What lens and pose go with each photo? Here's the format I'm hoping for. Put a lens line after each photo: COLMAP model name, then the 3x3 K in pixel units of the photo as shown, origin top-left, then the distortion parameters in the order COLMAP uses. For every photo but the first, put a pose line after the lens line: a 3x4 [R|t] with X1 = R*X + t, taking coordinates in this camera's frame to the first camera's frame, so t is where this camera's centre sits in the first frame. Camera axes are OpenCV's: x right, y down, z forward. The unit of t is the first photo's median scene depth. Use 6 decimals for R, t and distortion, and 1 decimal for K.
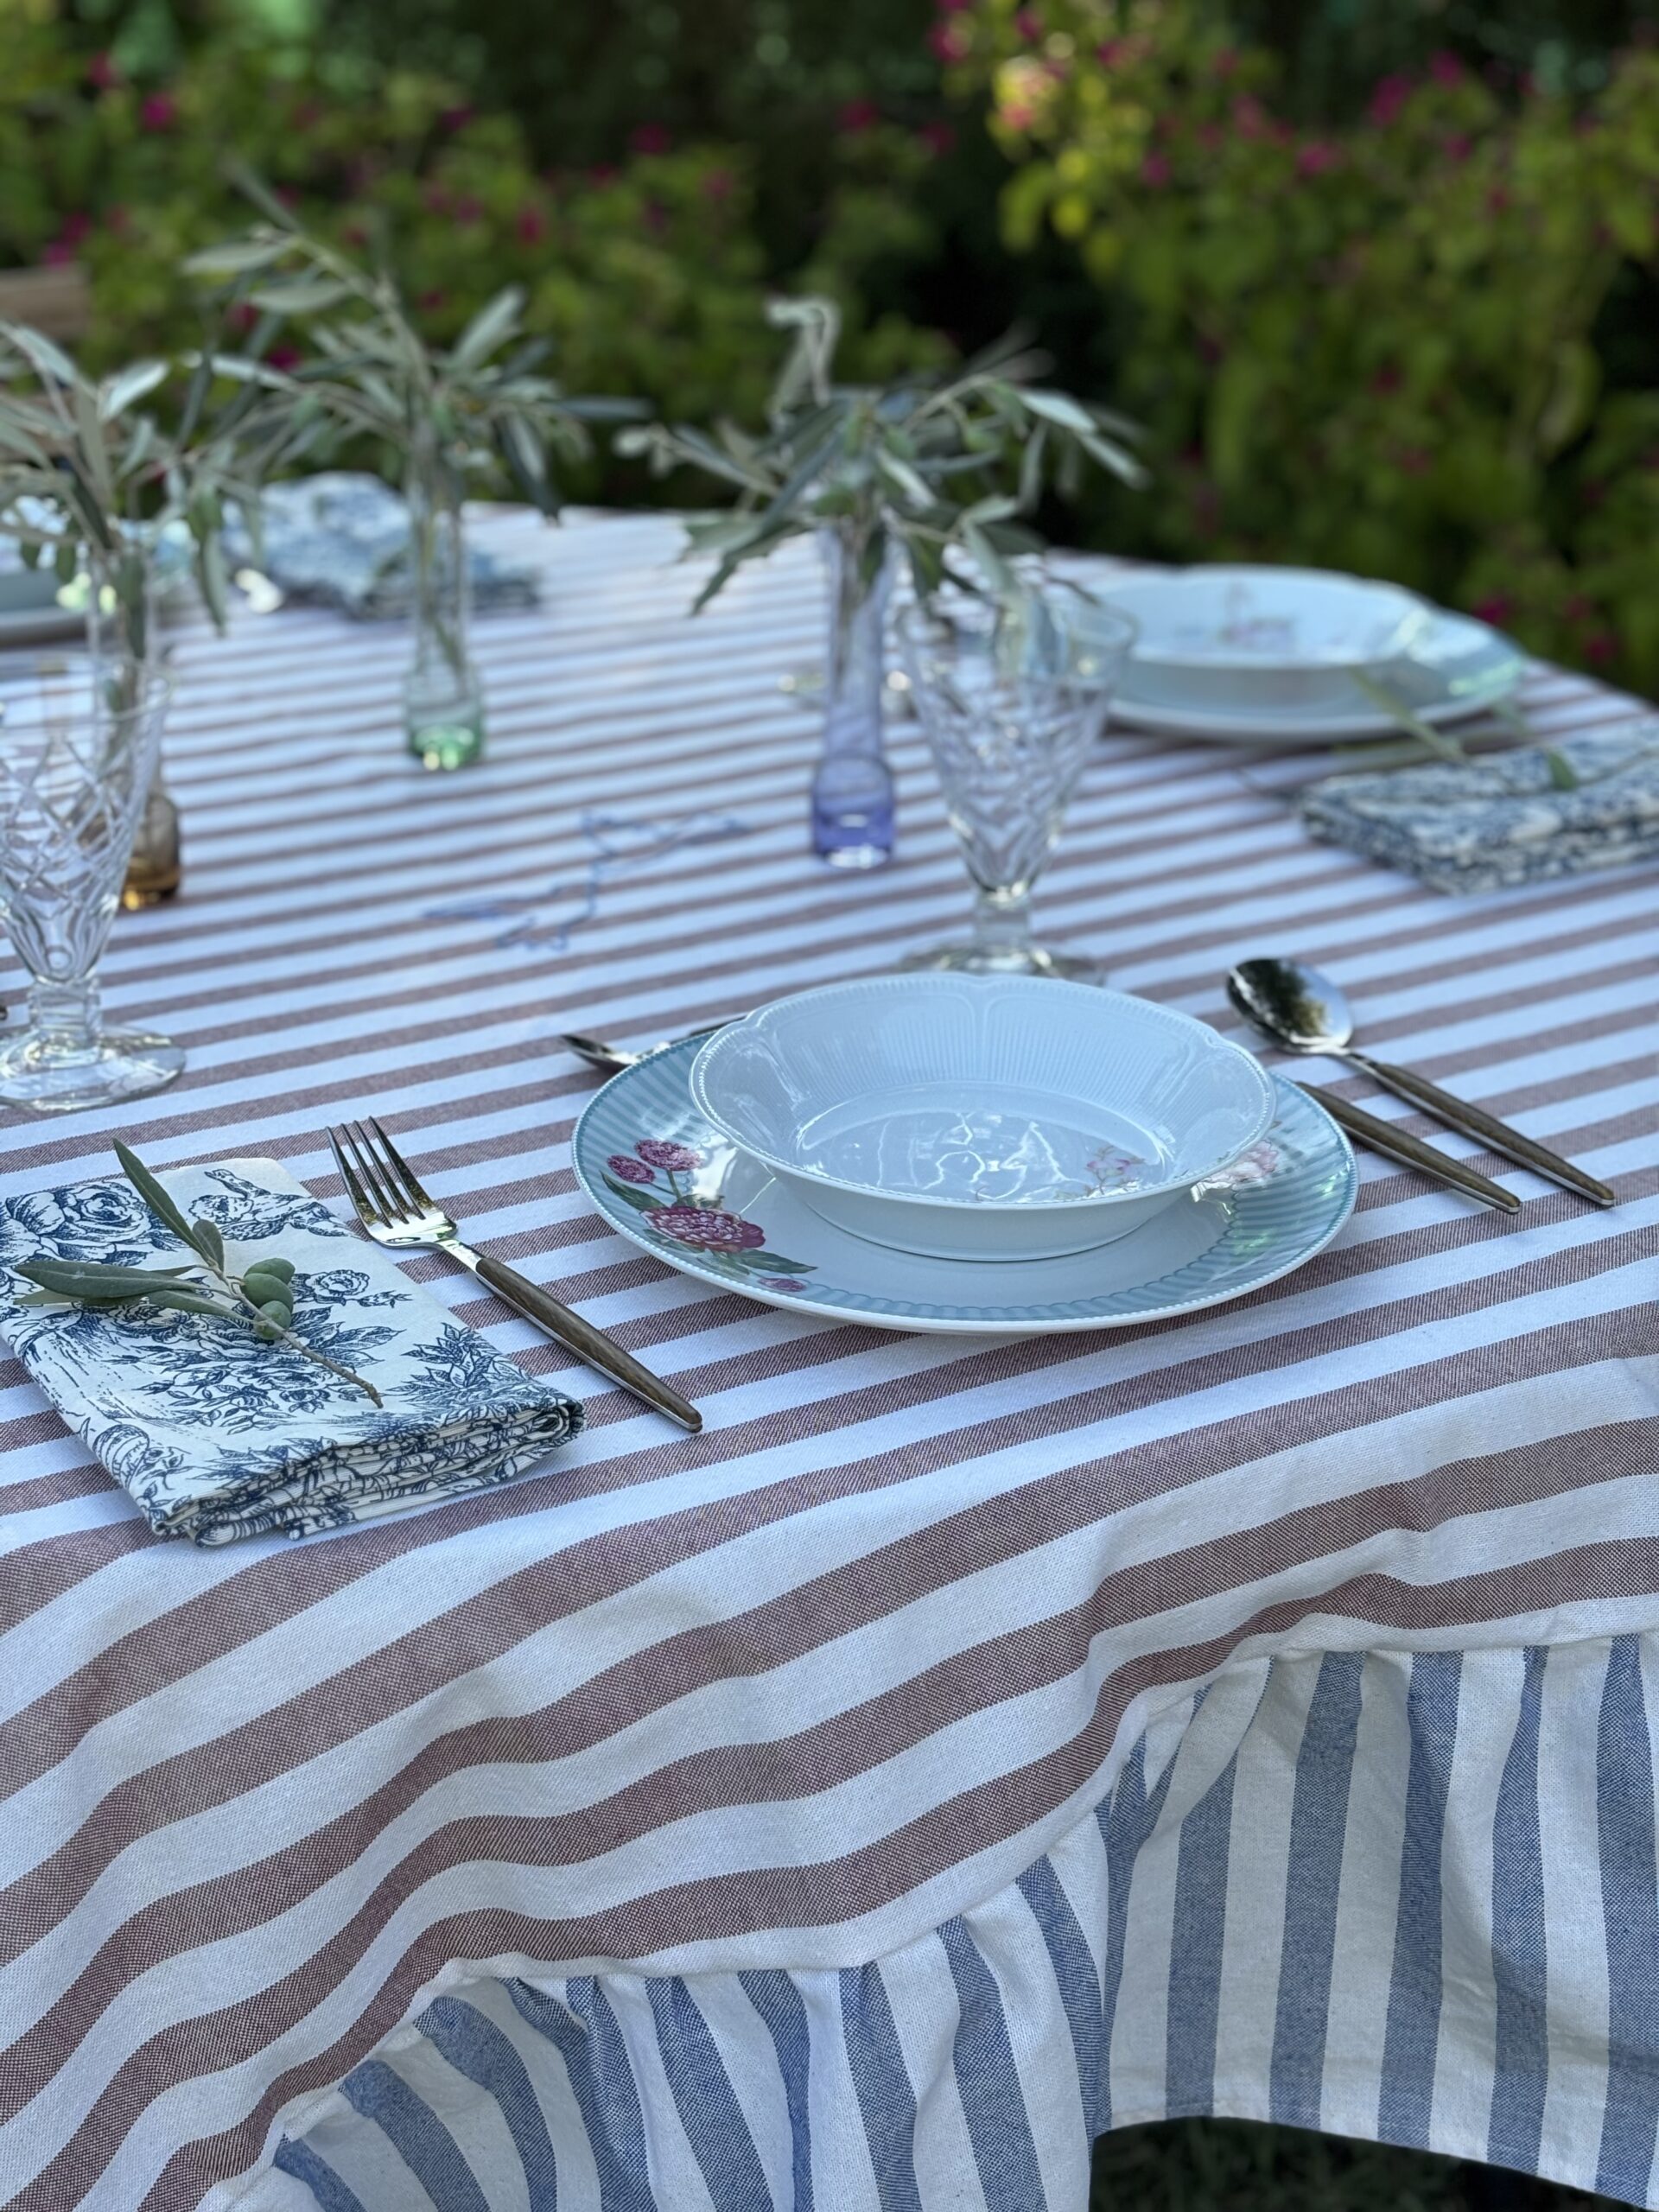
lens RADIAL K [[3334.5, 0, 853.3], [0, 3334.5, 1158.0], [0, 0, 1]] dist [0.107046, 0.000000]
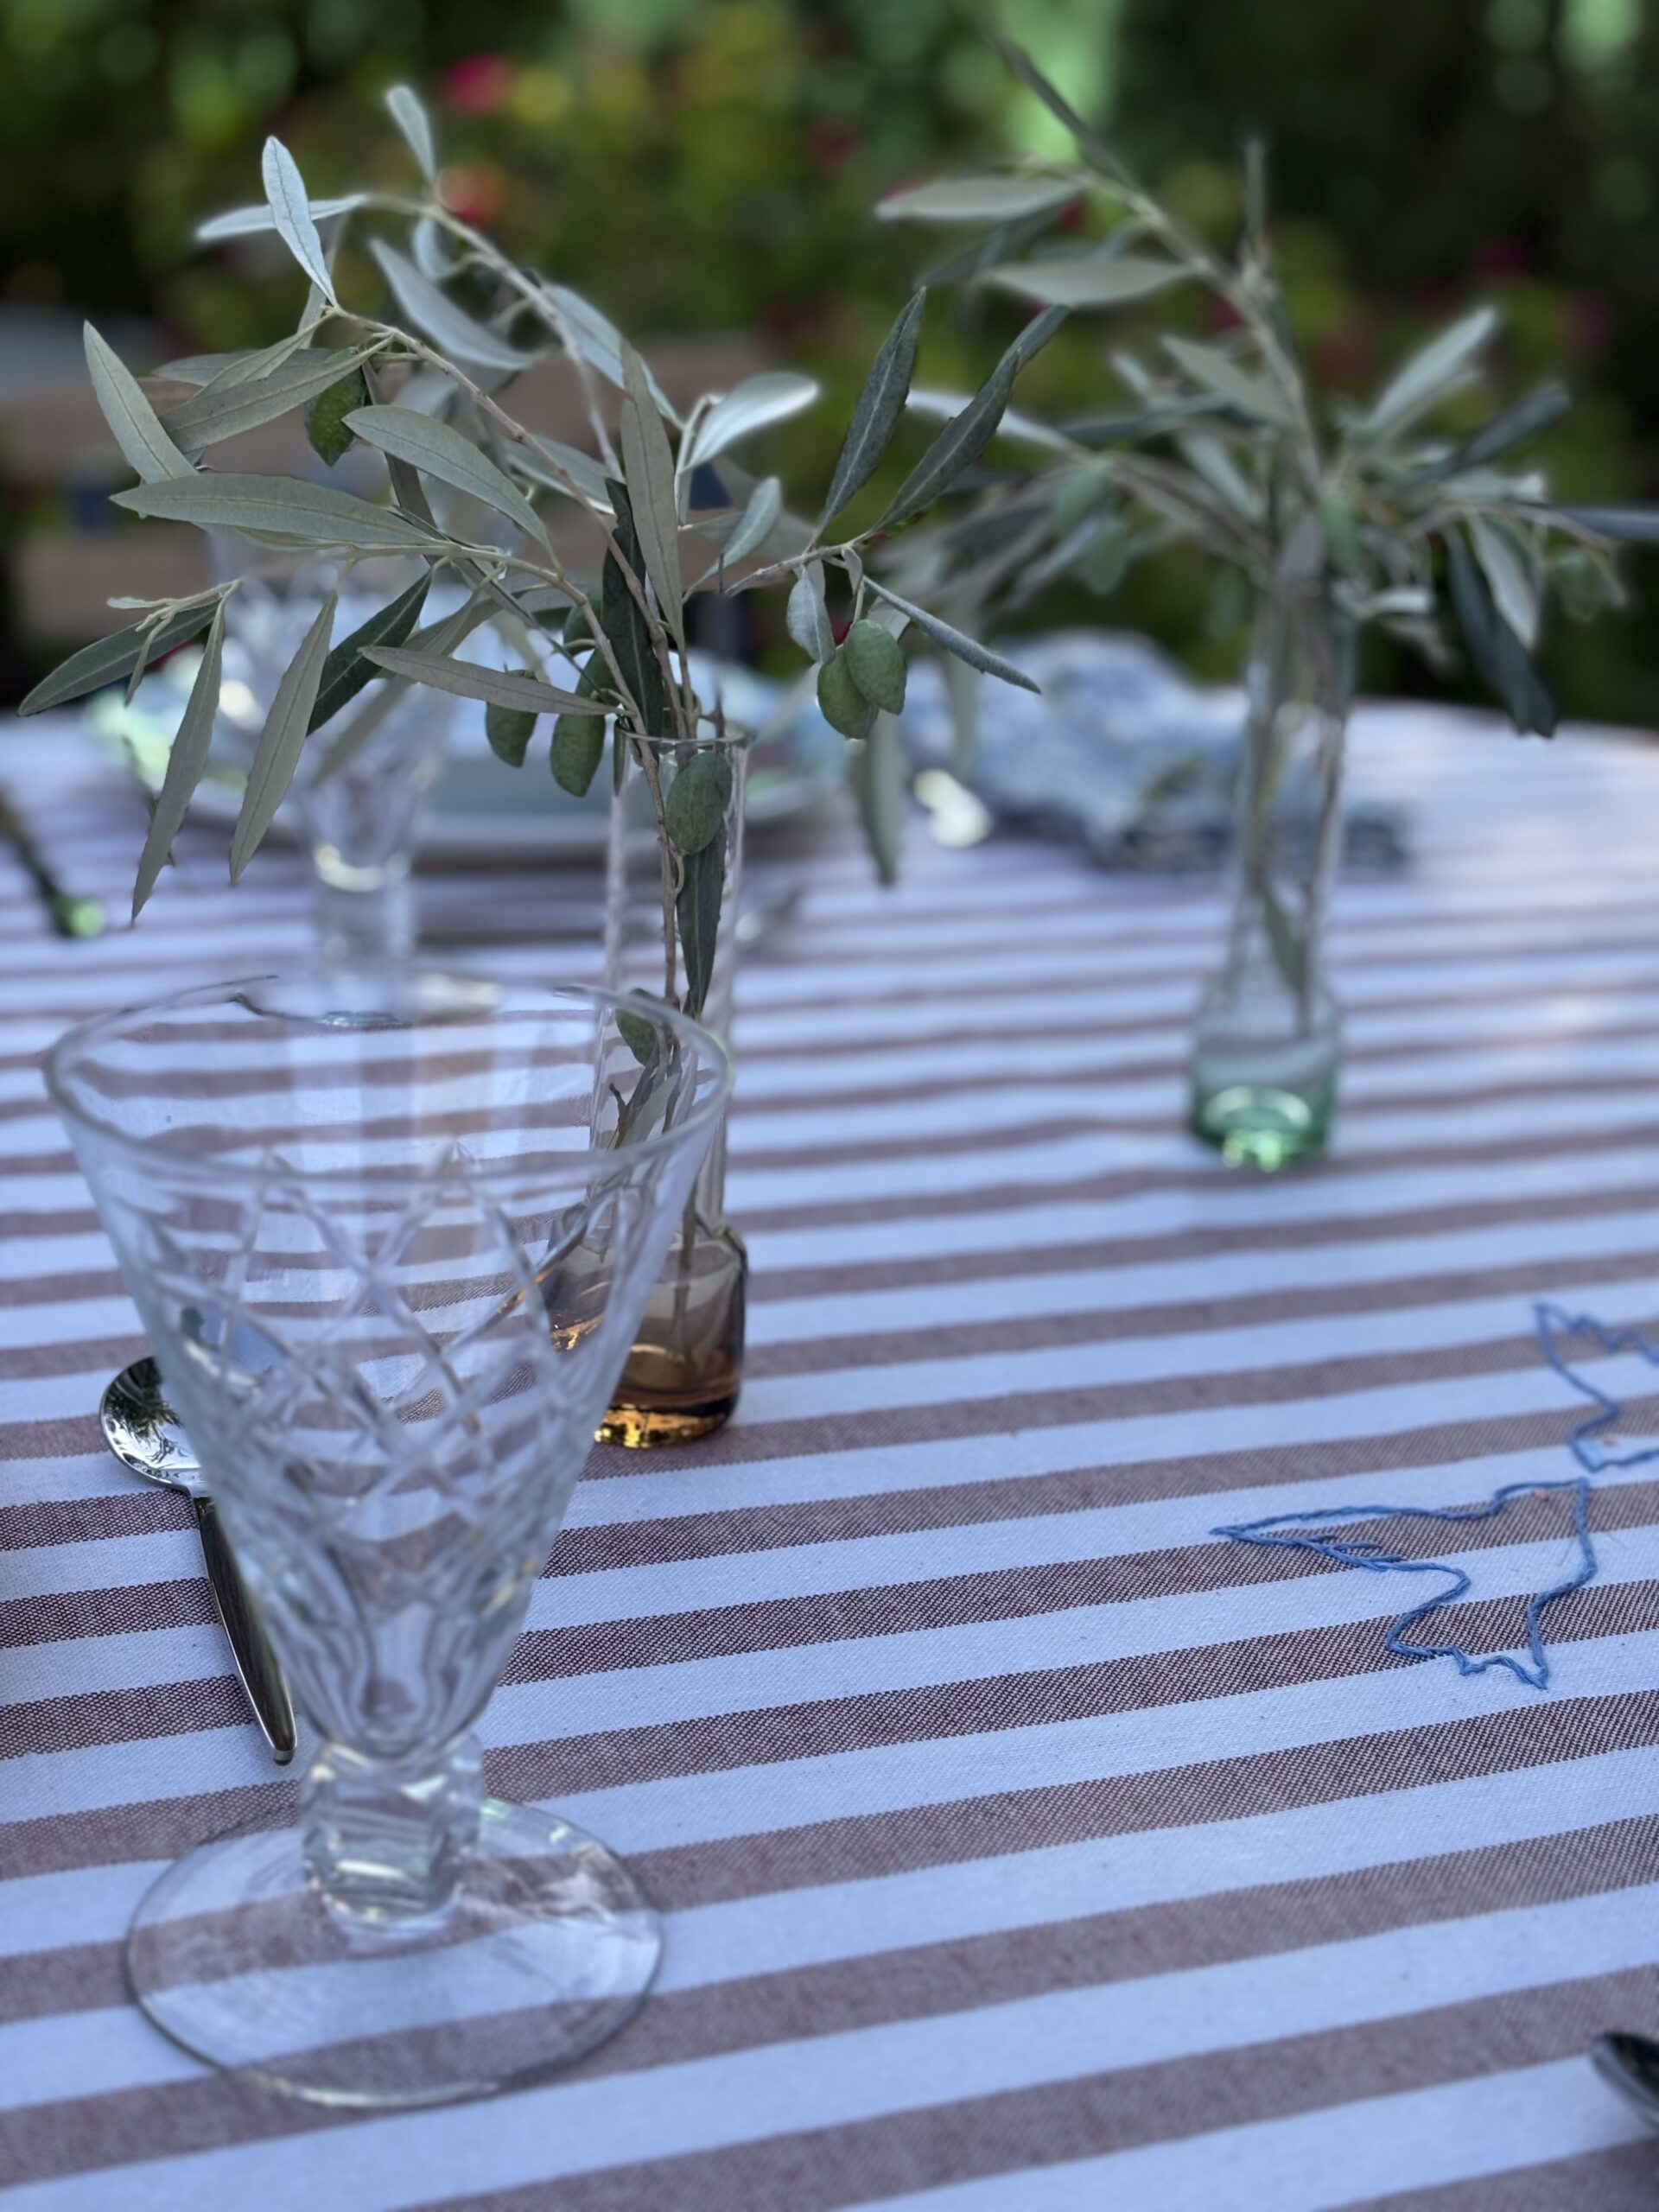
lens RADIAL K [[3334.5, 0, 819.7], [0, 3334.5, 1095.9], [0, 0, 1]] dist [0.107046, 0.000000]
pose [[0.974682, 0.094195, -0.202788, -0.087385], [-0.109444, 0.991844, -0.065320, -0.090111], [0.194982, 0.085860, 0.977042, 0.486945]]
